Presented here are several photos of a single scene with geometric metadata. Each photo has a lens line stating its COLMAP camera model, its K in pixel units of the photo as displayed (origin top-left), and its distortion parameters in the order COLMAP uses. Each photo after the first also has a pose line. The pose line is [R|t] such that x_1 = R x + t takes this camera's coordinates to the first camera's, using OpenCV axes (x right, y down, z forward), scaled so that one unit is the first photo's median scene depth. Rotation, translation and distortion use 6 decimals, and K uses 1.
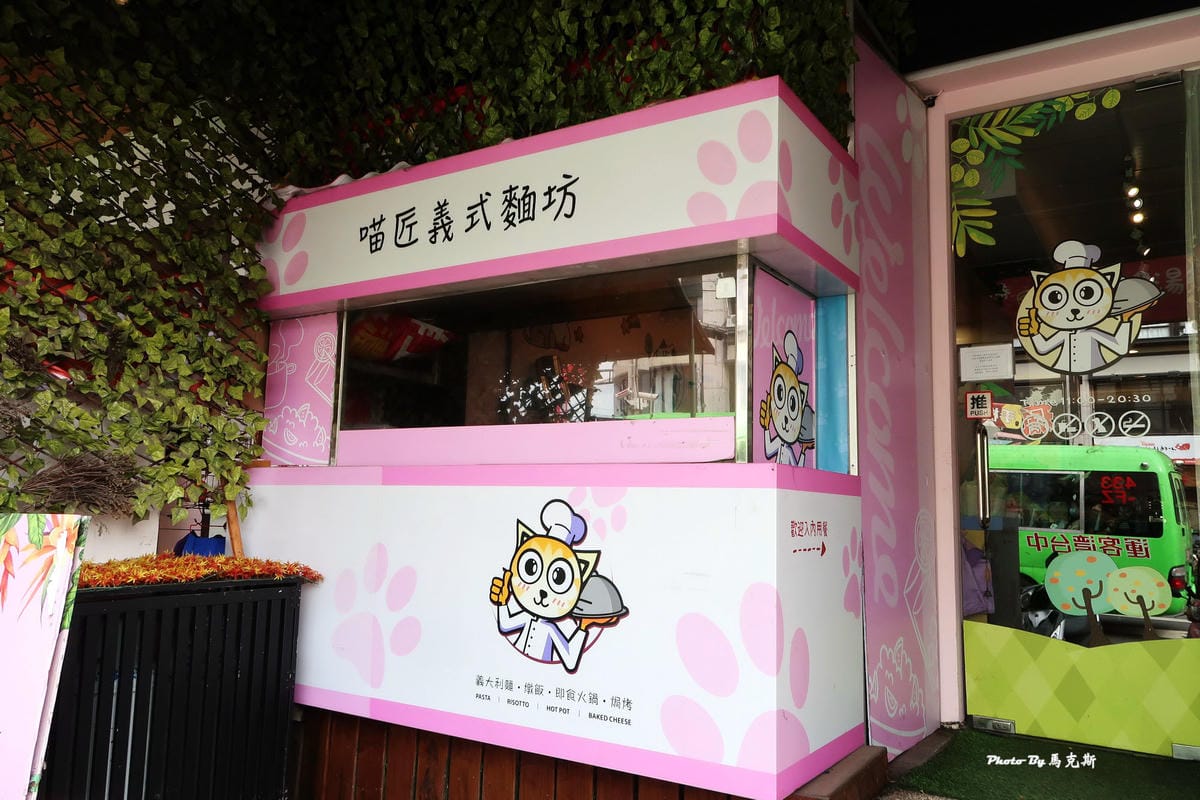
lens RADIAL K [[890.1, 0, 598.8], [0, 890.1, 398.6], [0, 0, 1]] dist [0.009959, -0.003699]
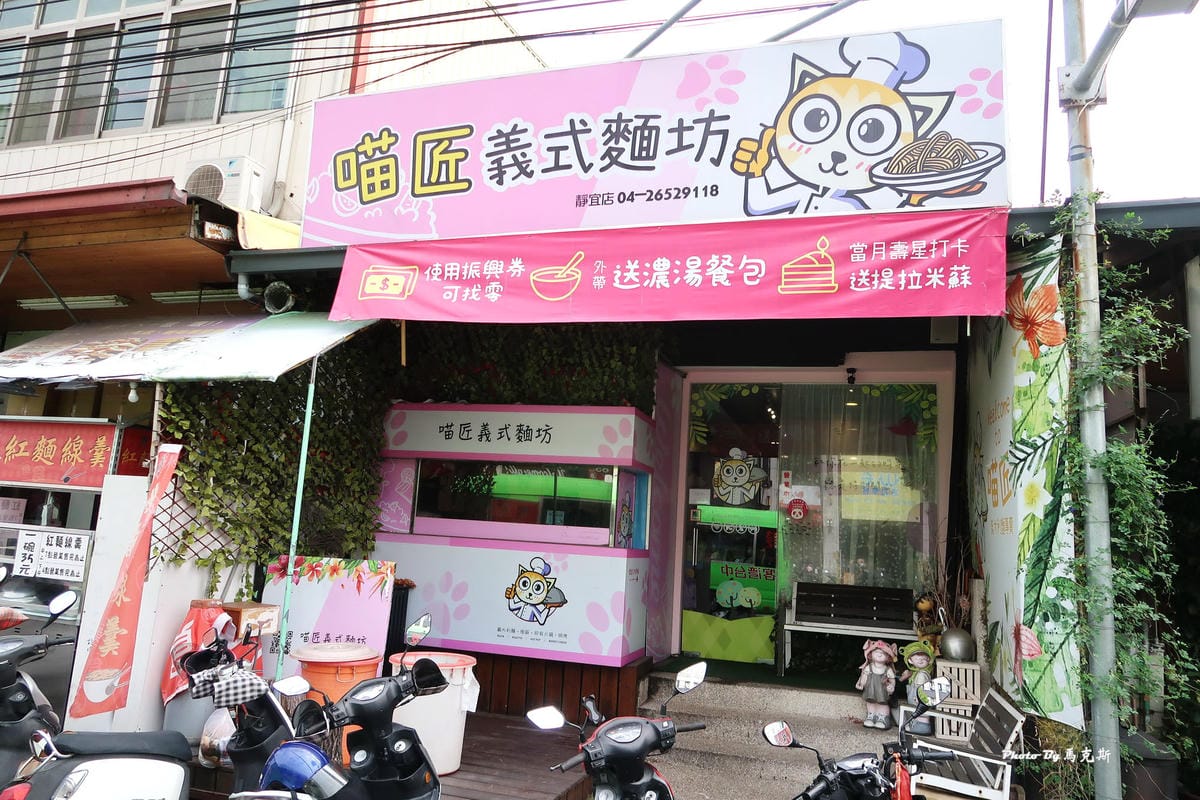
lens RADIAL K [[794.0, 0, 602.2], [0, 794.0, 399.8], [0, 0, 1]] dist [-0.023915, 0.005368]
pose [[0.959256, 0.081338, 0.270577, -0.447737], [-0.070788, 0.996310, -0.048541, -0.203870], [-0.273526, 0.027410, 0.961474, -1.064608]]
